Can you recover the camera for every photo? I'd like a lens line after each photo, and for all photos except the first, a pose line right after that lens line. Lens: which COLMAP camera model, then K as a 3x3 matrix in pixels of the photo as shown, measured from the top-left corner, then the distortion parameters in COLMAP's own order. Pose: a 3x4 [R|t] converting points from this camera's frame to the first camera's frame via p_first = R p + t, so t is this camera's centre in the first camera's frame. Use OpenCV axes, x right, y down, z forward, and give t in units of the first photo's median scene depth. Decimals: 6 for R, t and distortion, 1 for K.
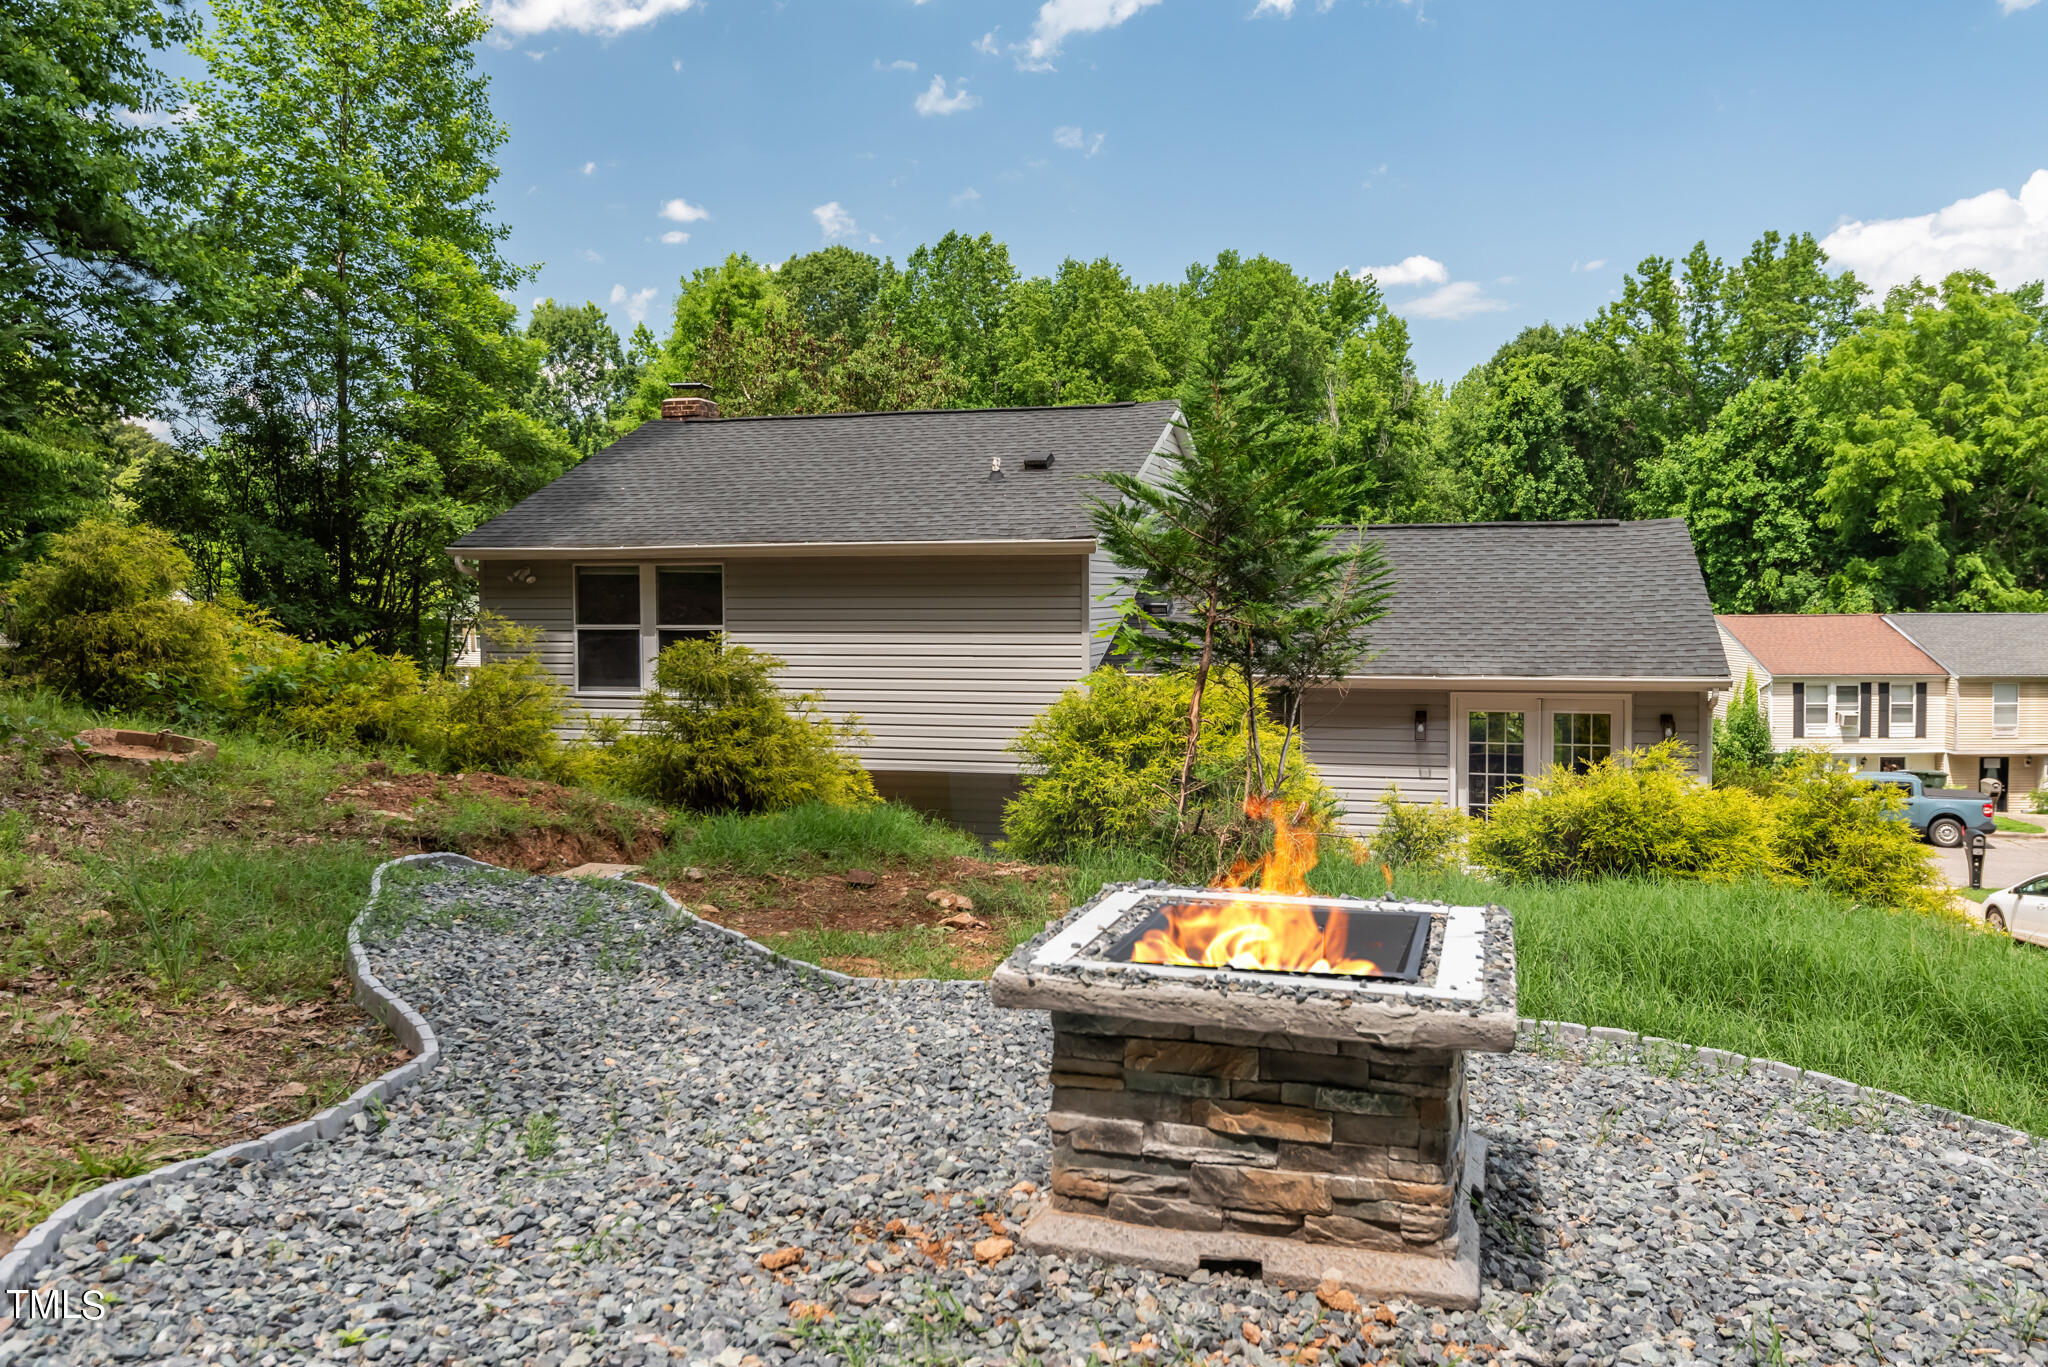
lens RADIAL K [[1523.5, 0, 1033.6], [0, 1523.5, 653.4], [0, 0, 1]] dist [0.055886, -0.060268]
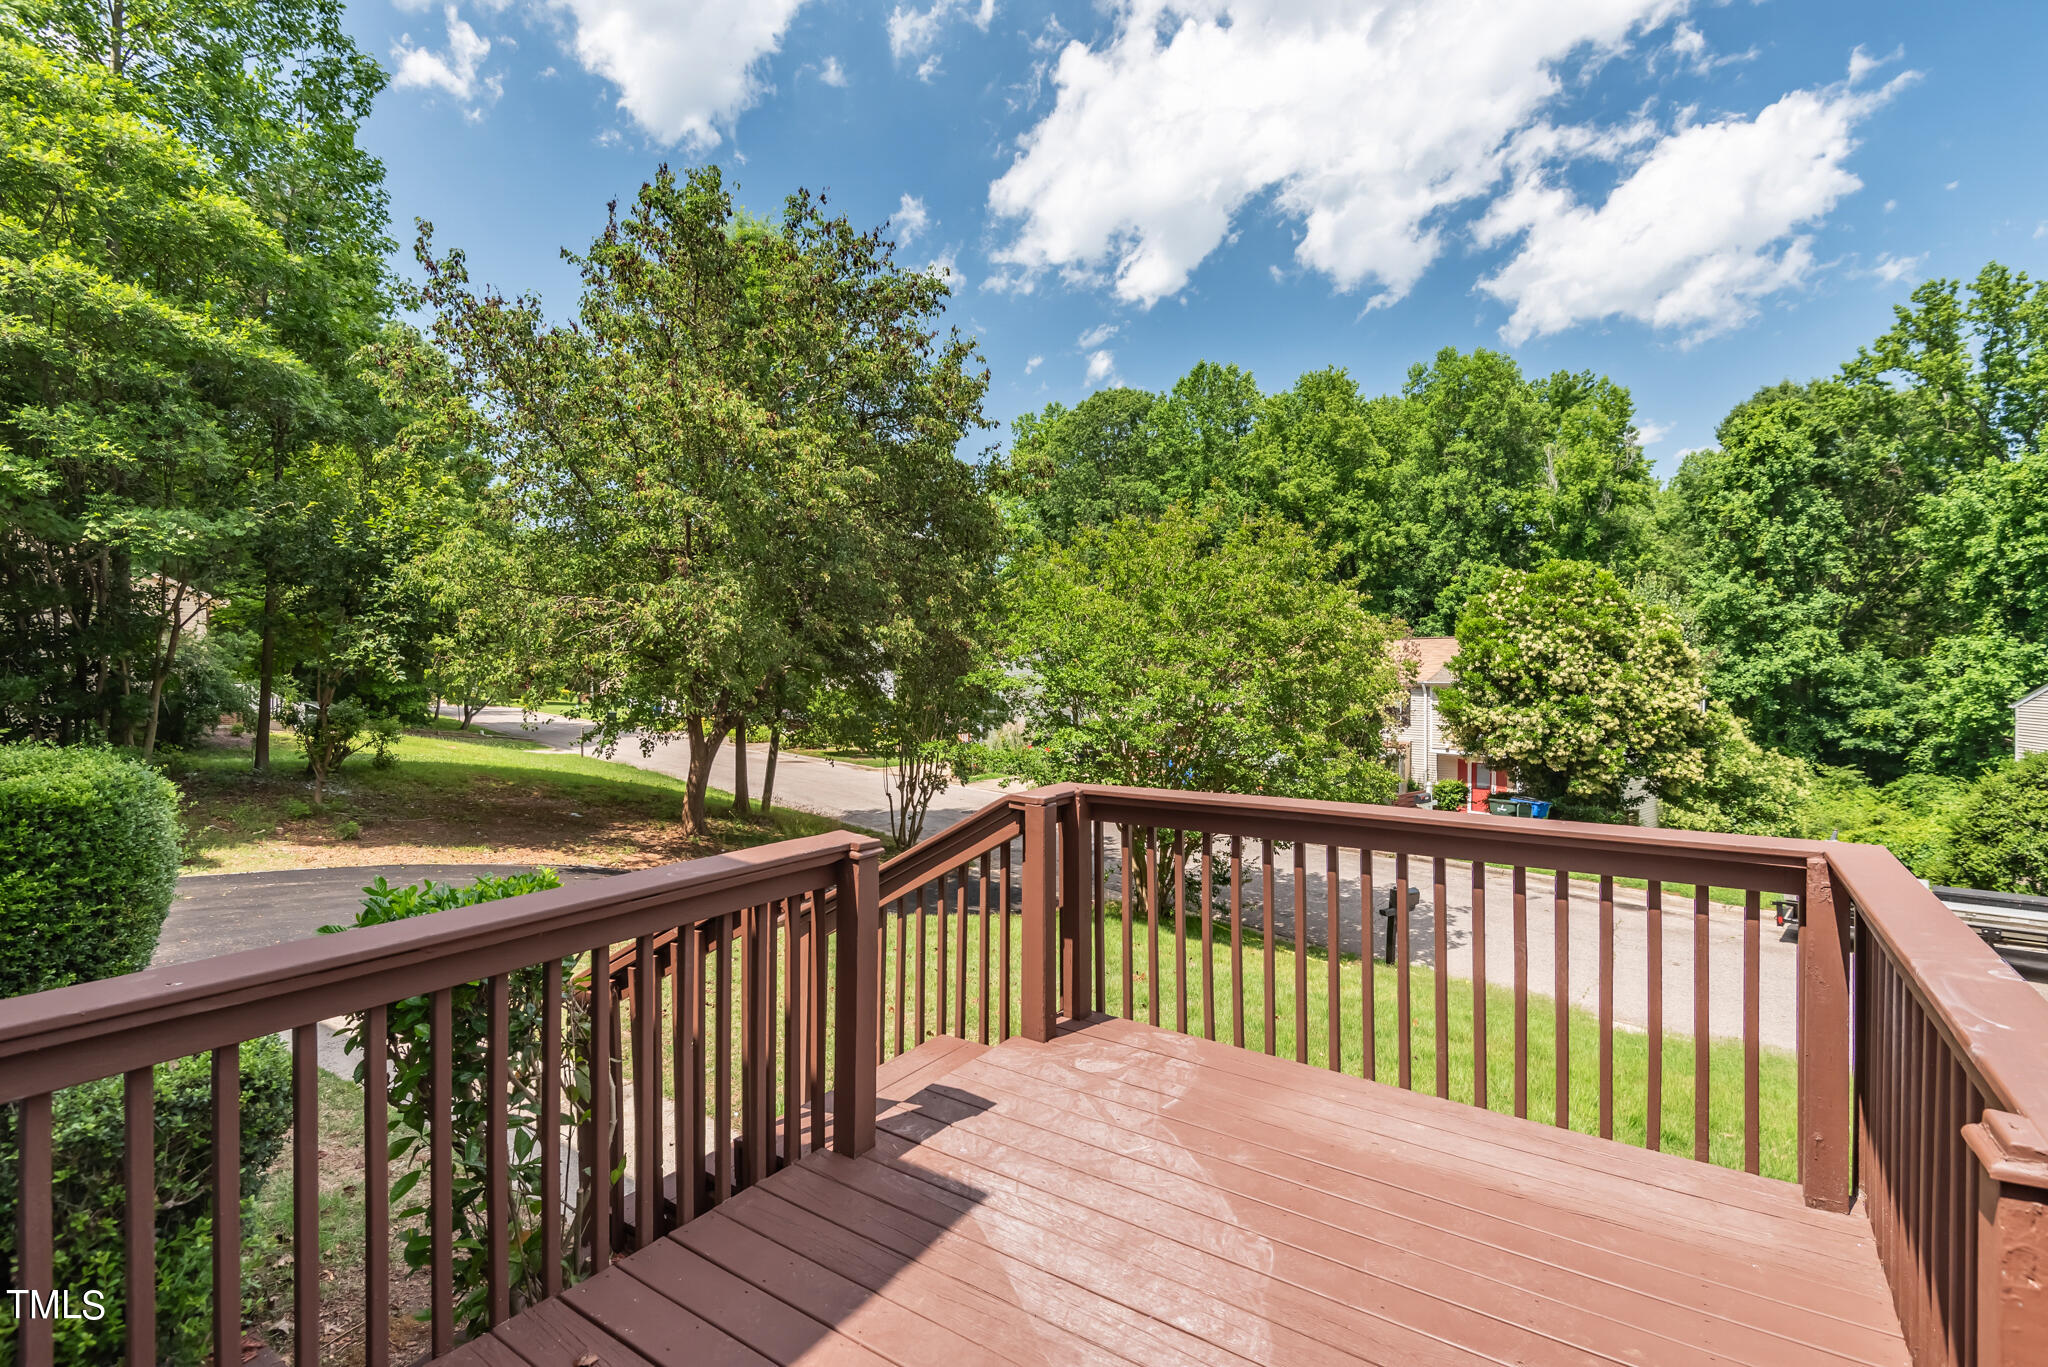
lens RADIAL K [[943.2, 0, 1014.7], [0, 943.2, 684.8], [0, 0, 1]] dist [0.015086, -0.003123]
pose [[0.946810, 0.002835, -0.321781, 0.060397], [-0.009630, 0.999763, -0.019526, 0.008143], [0.321650, 0.021586, 0.946613, 0.281968]]
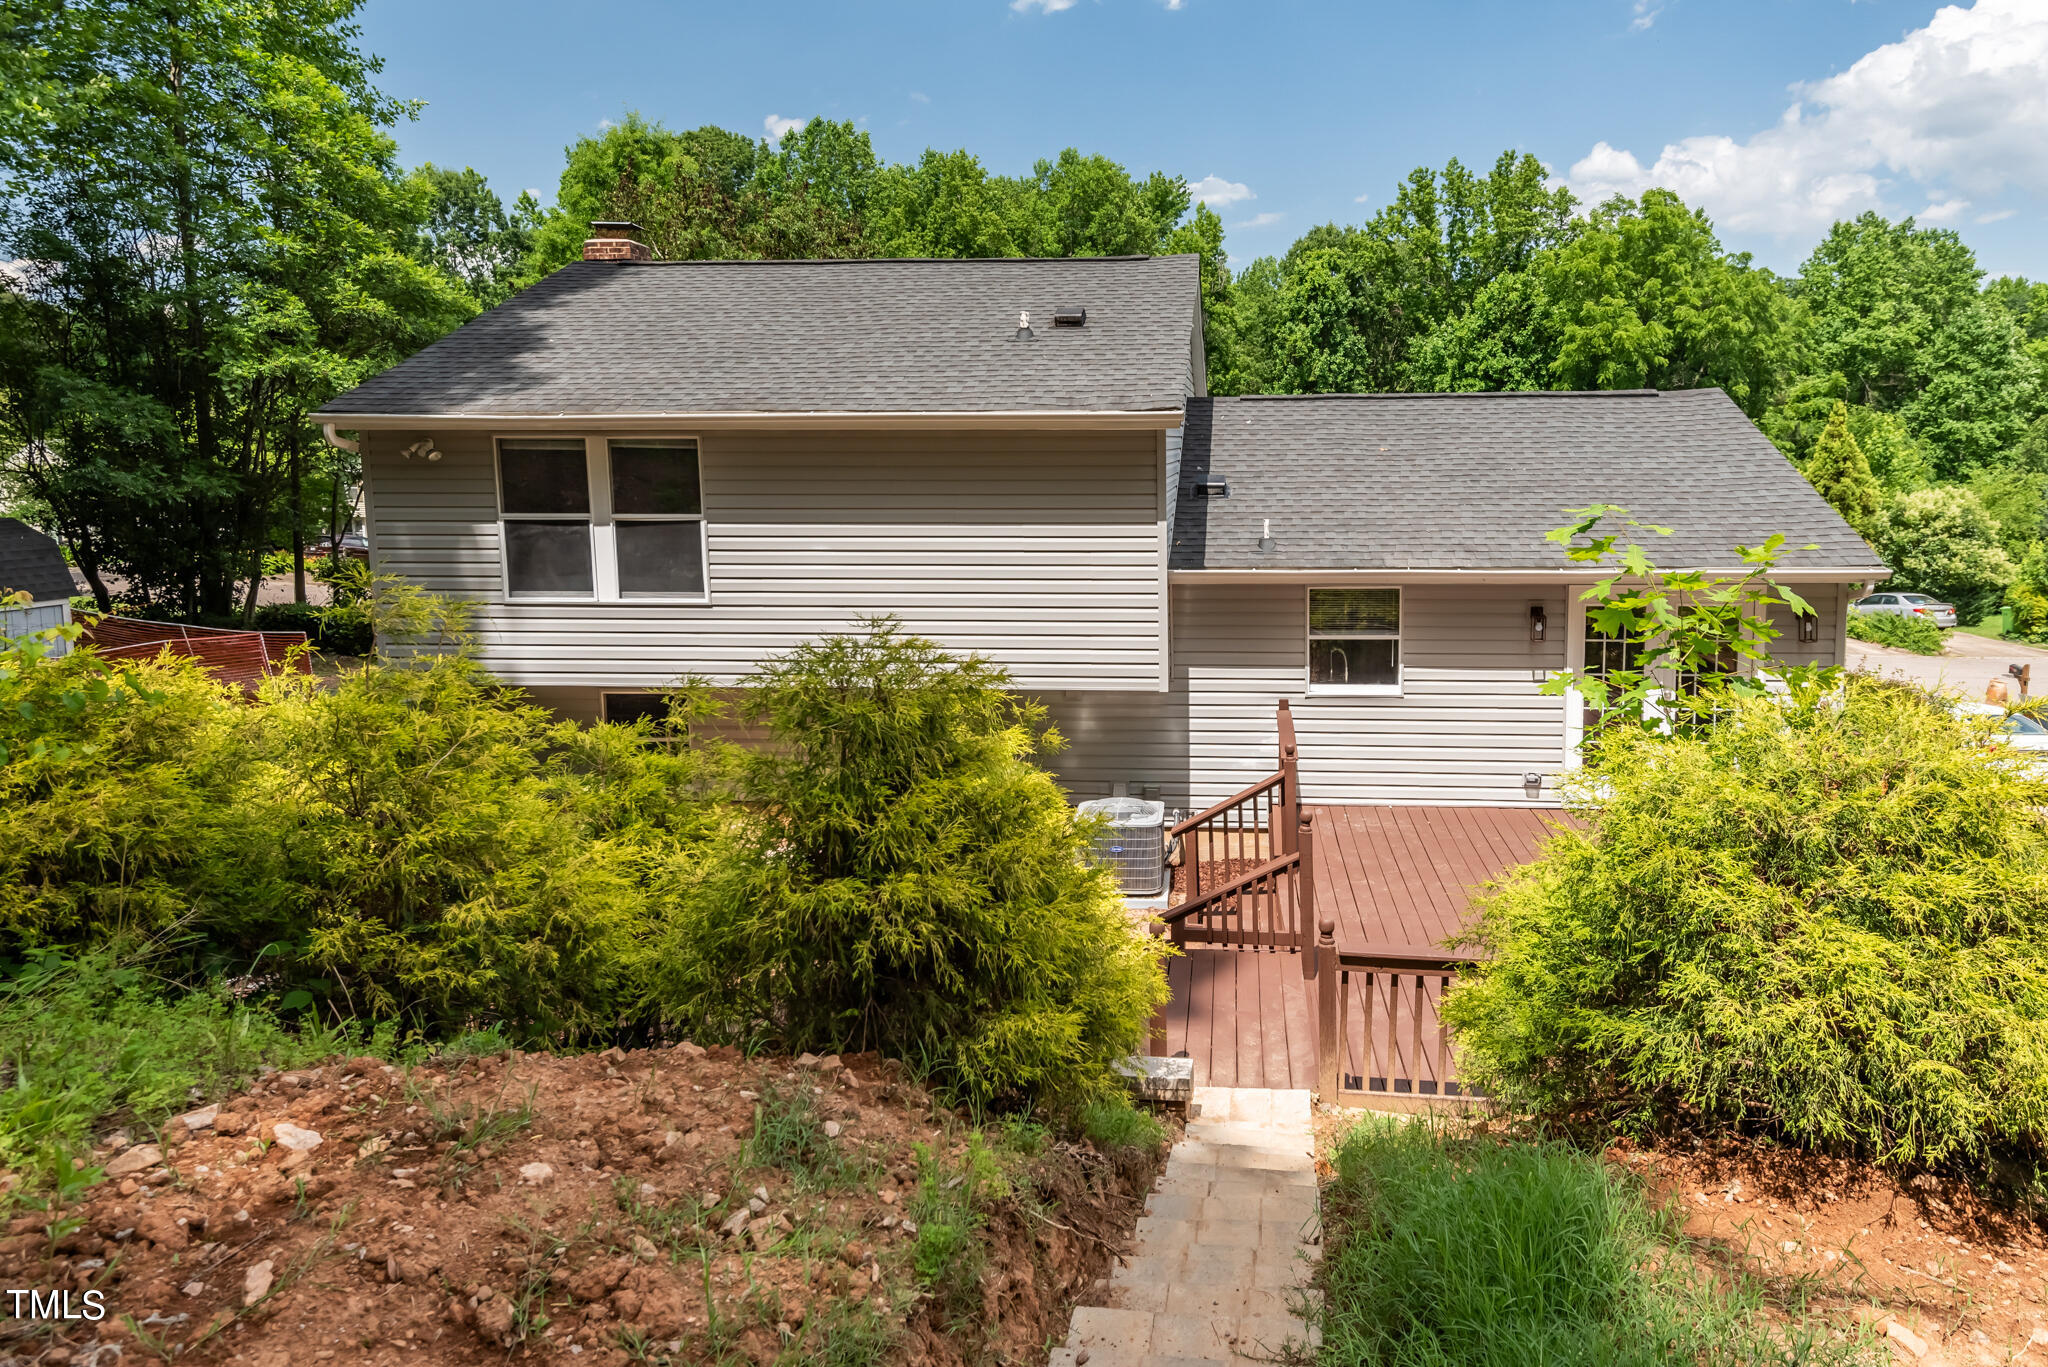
lens RADIAL K [[1226.5, 0, 1116.3], [0, 1226.5, 577.5], [0, 0, 1]] dist [0.054285, -0.017044]
pose [[0.982175, -0.020368, 0.186863, -0.024525], [0.007259, 0.997480, 0.070571, -0.006502], [-0.187830, -0.067957, 0.979848, 0.069943]]
